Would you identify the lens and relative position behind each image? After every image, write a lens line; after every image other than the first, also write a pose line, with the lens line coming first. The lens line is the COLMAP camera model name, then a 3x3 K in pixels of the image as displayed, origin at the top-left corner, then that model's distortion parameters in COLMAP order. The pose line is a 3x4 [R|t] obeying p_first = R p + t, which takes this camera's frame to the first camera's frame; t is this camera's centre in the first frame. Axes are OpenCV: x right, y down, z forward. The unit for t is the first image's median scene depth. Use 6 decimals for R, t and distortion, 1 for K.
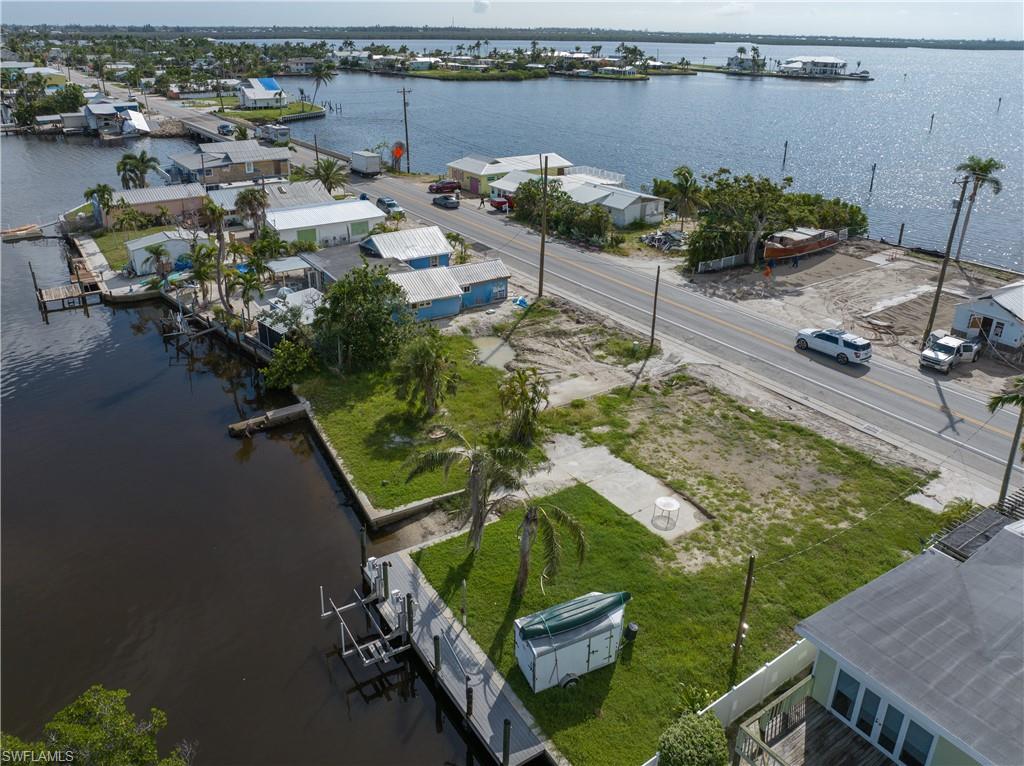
lens RADIAL K [[734.1, 0, 507.3], [0, 734.1, 382.5], [0, 0, 1]] dist [-0.033980, -0.001475]
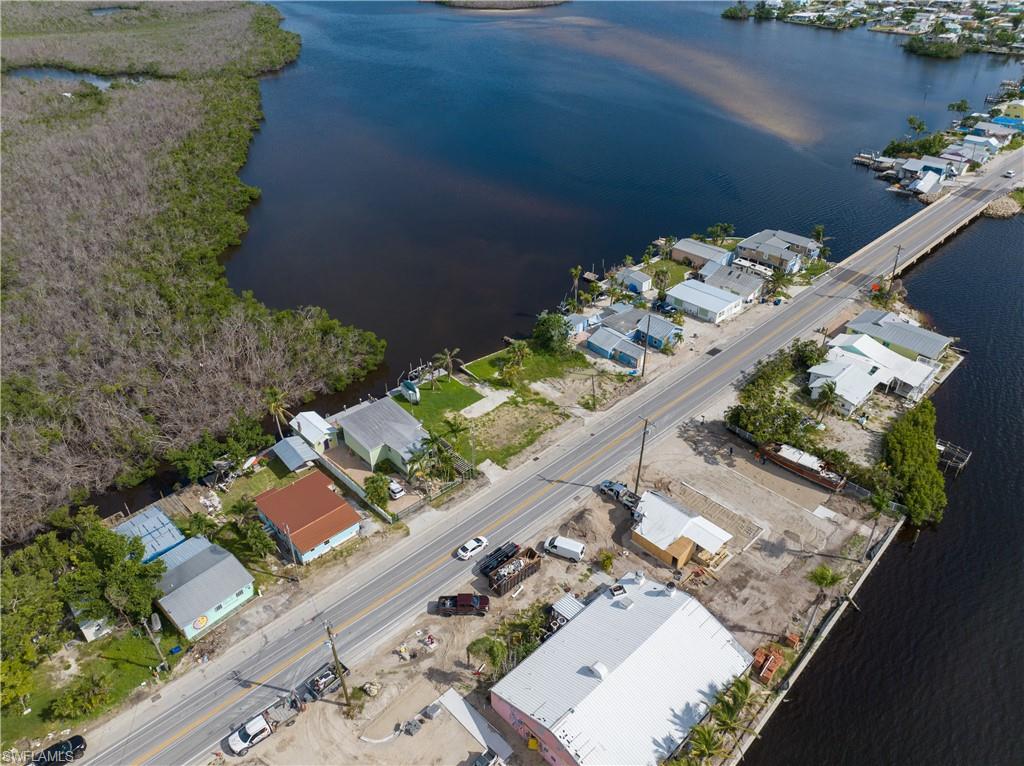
lens RADIAL K [[718.0, 0, 512.0], [0, 718.0, 383.0], [0, 0, 1]] dist [-0.031042, 0.003130]
pose [[0.143039, 0.531274, -0.835038, 2.011911], [-0.421204, 0.796171, 0.434395, -0.984932], [0.895615, 0.289586, 0.337658, 0.018886]]
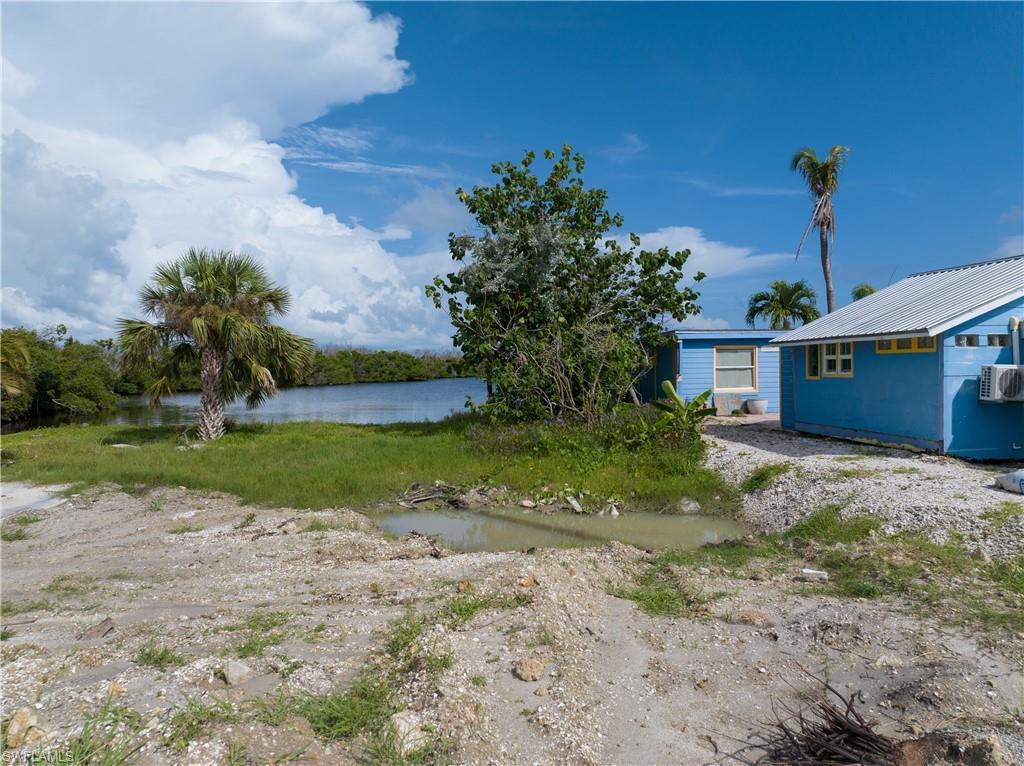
lens RADIAL K [[725.3, 0, 509.6], [0, 725.3, 379.8], [0, 0, 1]] dist [-0.050898, 0.019855]
pose [[-0.432410, 0.012559, -0.901590, 0.164305], [-0.386299, 0.900911, 0.197821, -0.117390], [0.814736, 0.433823, -0.384712, 1.108364]]
